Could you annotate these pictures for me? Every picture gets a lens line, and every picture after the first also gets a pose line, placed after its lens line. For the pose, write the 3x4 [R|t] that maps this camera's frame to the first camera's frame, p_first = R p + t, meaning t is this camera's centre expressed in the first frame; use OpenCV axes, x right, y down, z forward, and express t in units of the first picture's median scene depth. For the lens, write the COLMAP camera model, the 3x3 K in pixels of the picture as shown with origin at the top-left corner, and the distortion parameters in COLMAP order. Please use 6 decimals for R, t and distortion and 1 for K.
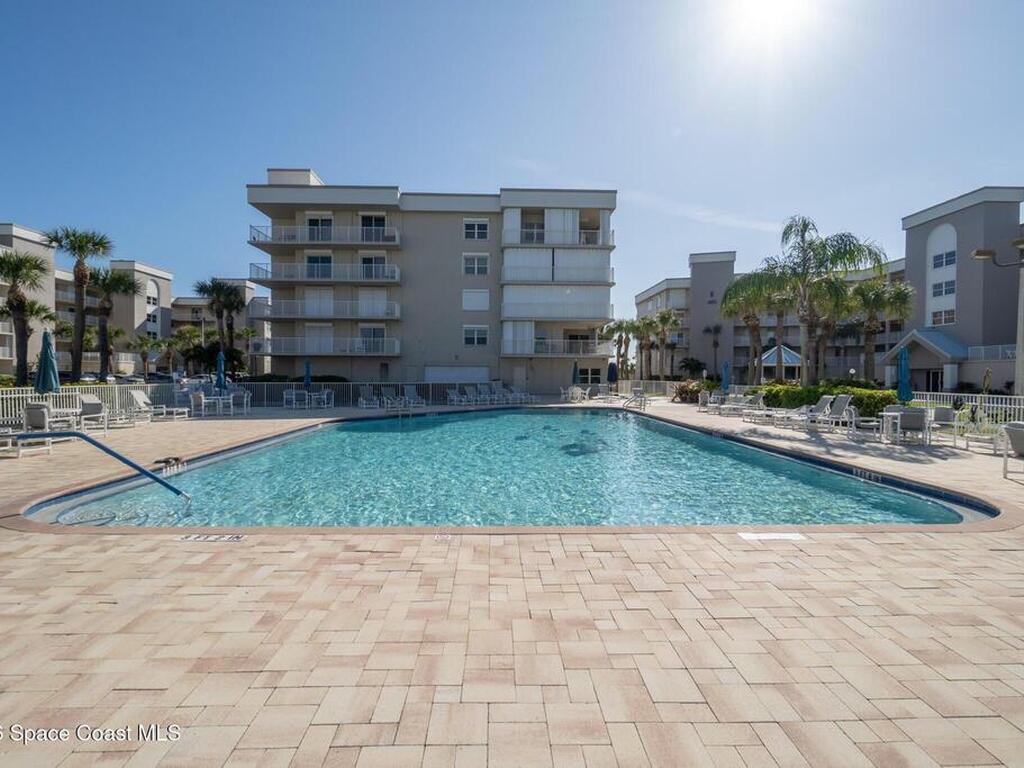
lens RADIAL K [[474.5, 0, 512.0], [0, 474.5, 384.0], [0, 0, 1]] dist [0.001606, 0.000177]
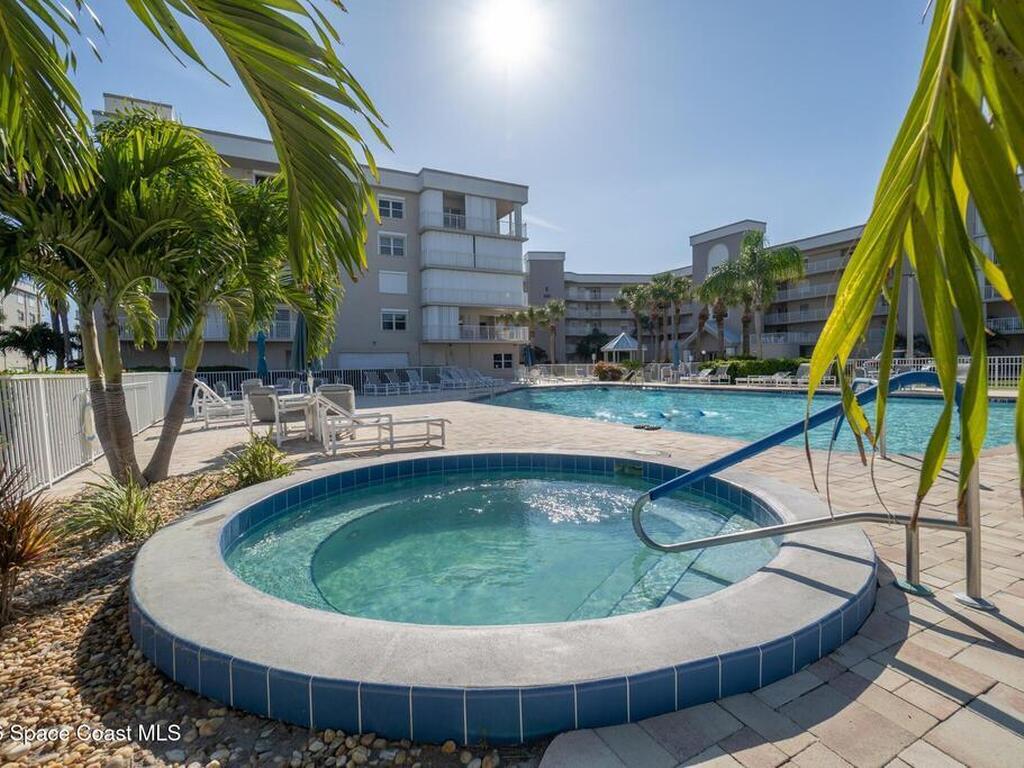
lens RADIAL K [[474.5, 0, 512.0], [0, 474.5, 384.0], [0, 0, 1]] dist [0.001606, 0.000177]
pose [[0.903280, -0.040171, 0.427167, -0.282357], [0.032781, 0.999159, 0.024642, 0.009996], [-0.427797, -0.008256, 0.903837, 0.042527]]
